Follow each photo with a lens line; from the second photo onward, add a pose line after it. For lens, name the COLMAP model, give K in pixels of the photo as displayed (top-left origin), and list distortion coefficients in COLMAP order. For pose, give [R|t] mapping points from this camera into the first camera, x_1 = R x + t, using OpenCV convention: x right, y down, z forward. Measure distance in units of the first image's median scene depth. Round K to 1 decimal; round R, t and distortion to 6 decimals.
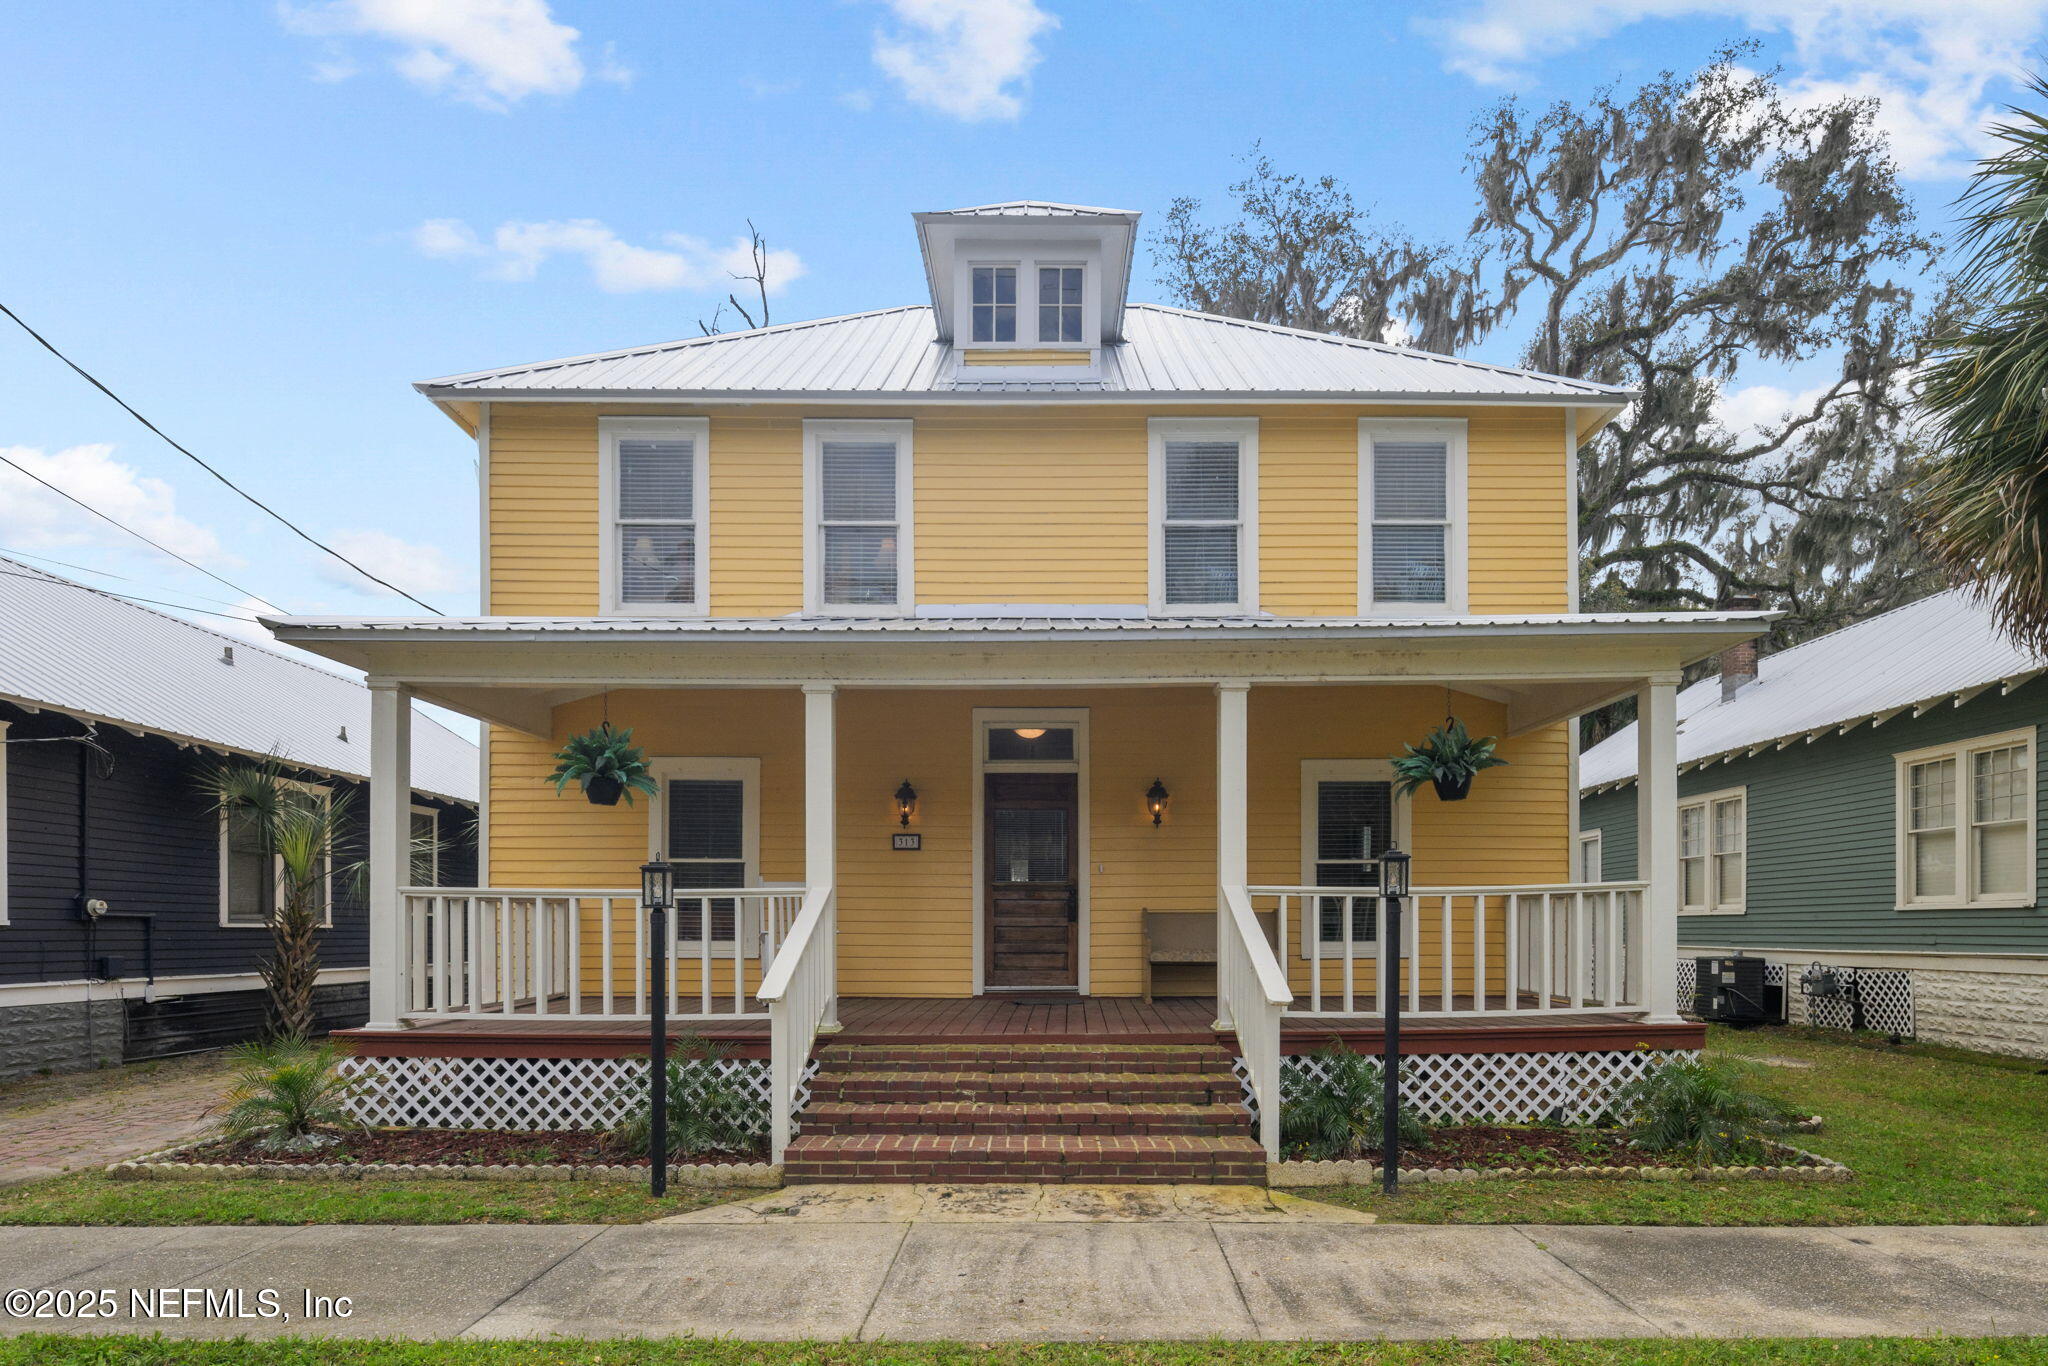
lens RADIAL K [[1569.3, 0, 1024.0], [0, 1569.3, 683.0], [0, 0, 1]] dist [-0.011942, -0.004267]
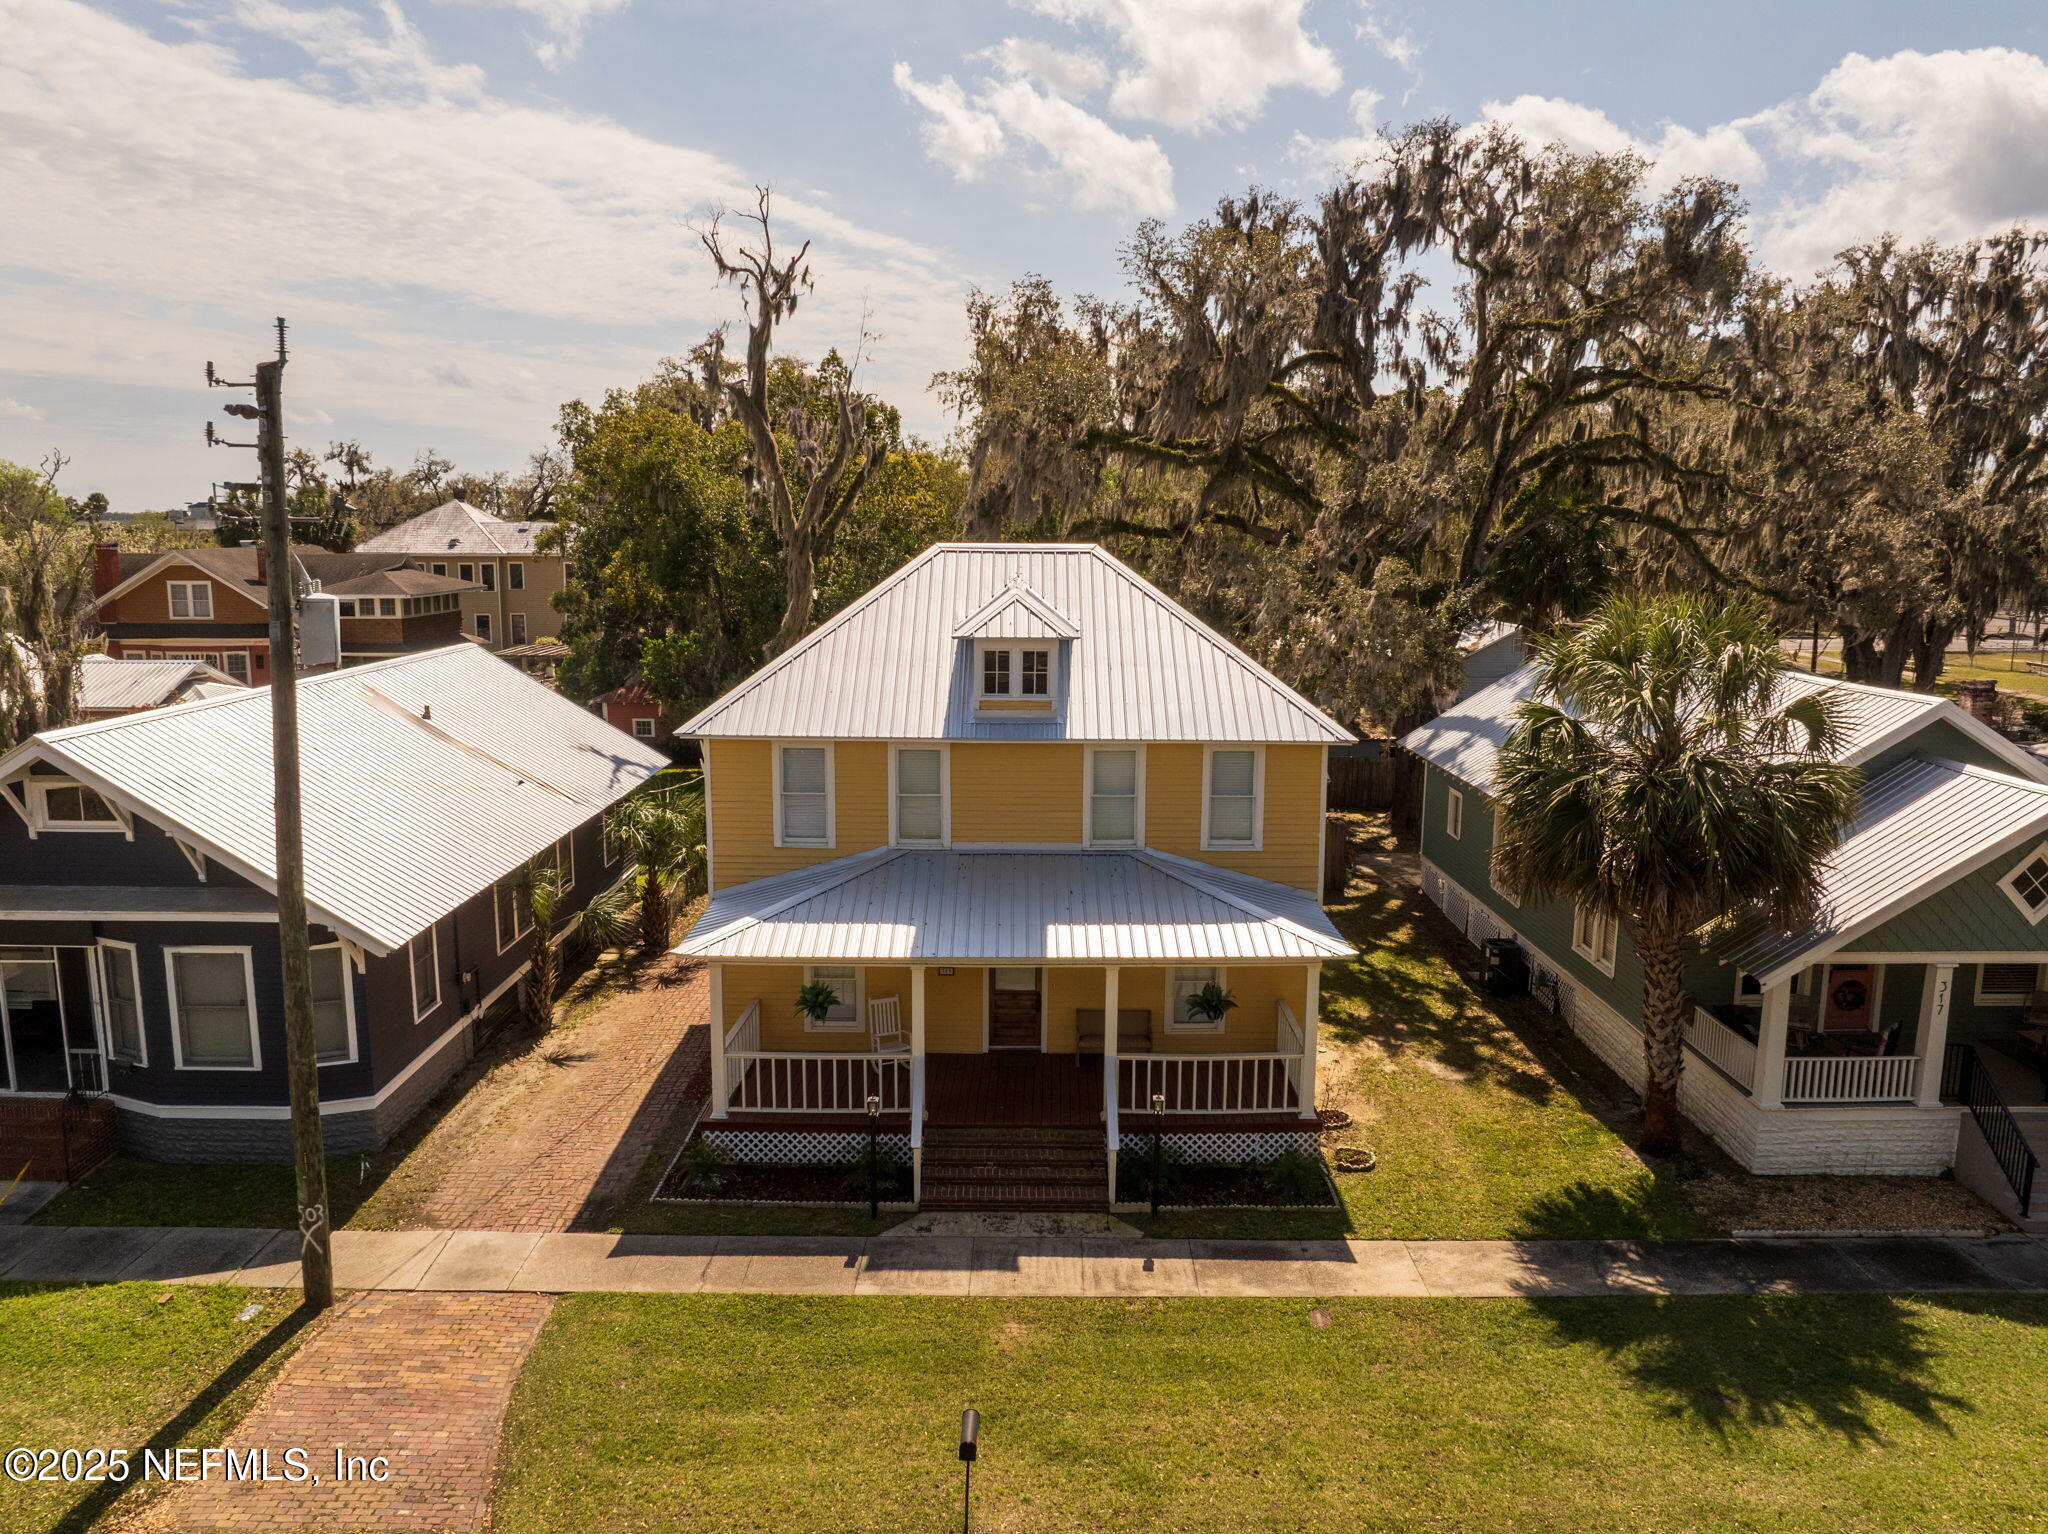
lens RADIAL K [[1520.4, 0, 1024.0], [0, 1520.4, 767.0], [0, 0, 1]] dist [-0.002360, -0.000764]
pose [[0.999875, 0.006803, 0.014292, -0.012500], [-0.009018, 0.986896, 0.161104, -0.413118], [-0.013009, -0.161212, 0.986834, -0.690430]]
